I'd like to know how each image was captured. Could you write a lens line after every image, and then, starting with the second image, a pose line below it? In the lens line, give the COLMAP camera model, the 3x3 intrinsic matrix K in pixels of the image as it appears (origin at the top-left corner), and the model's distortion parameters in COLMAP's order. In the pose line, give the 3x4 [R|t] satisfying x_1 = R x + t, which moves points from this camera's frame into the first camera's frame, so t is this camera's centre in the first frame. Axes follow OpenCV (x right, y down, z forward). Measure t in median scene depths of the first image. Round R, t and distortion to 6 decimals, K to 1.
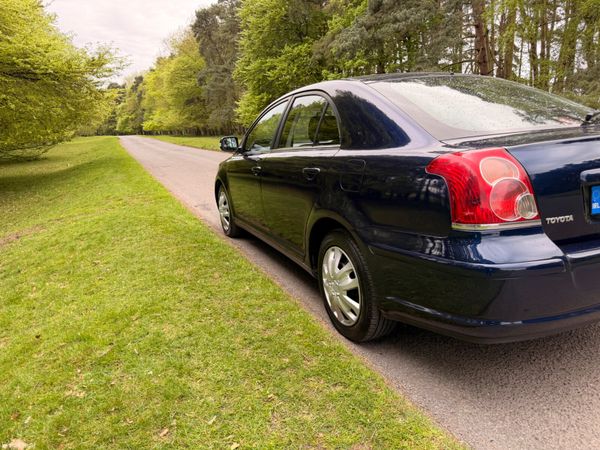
lens RADIAL K [[430.1, 0, 297.1], [0, 430.1, 226.6], [0, 0, 1]] dist [0.055432, -0.072131]
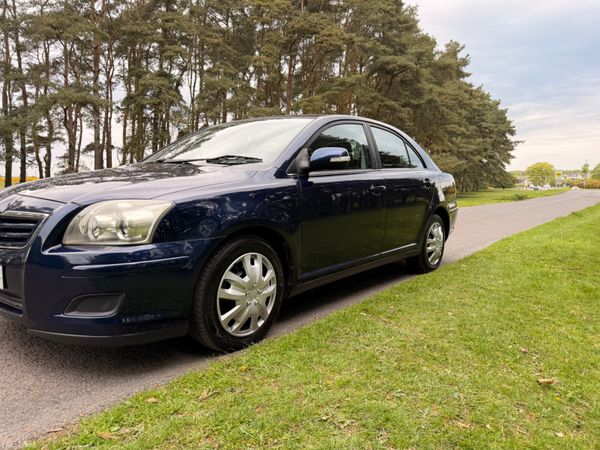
lens RADIAL K [[430.1, 0, 297.1], [0, 430.1, 226.6], [0, 0, 1]] dist [0.055432, -0.072131]
pose [[-0.473606, -0.059387, 0.878732, -0.120924], [0.189860, 0.967382, 0.167706, -0.034746], [-0.860029, 0.246262, -0.446883, 0.225323]]
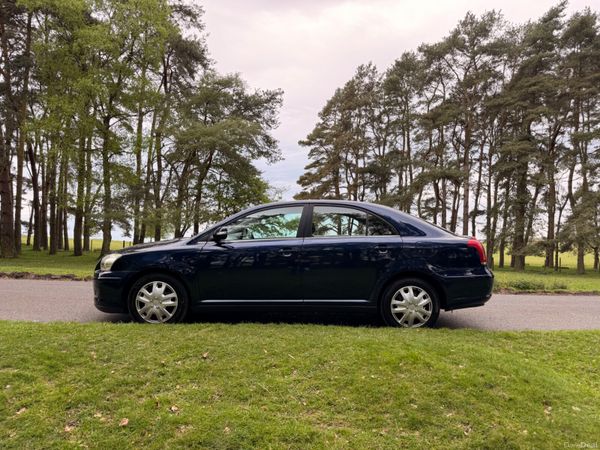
lens RADIAL K [[430.1, 0, 297.1], [0, 430.1, 226.6], [0, 0, 1]] dist [0.055432, -0.072131]
pose [[0.405836, 0.072053, 0.911101, -0.183377], [0.165757, 0.974552, -0.150905, -0.000546], [-0.898789, 0.212265, 0.383565, 0.062577]]
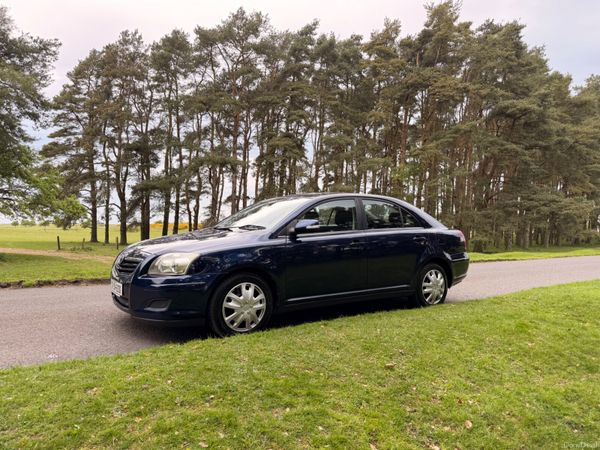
lens RADIAL K [[431.3, 0, 299.1], [0, 431.3, 222.7], [0, 0, 1]] dist [0.060181, -0.065500]
pose [[-0.198287, 0.040261, 0.979317, -0.198738], [0.203894, 0.978992, 0.001035, -0.033868], [-0.958702, 0.199882, -0.202331, 0.203166]]
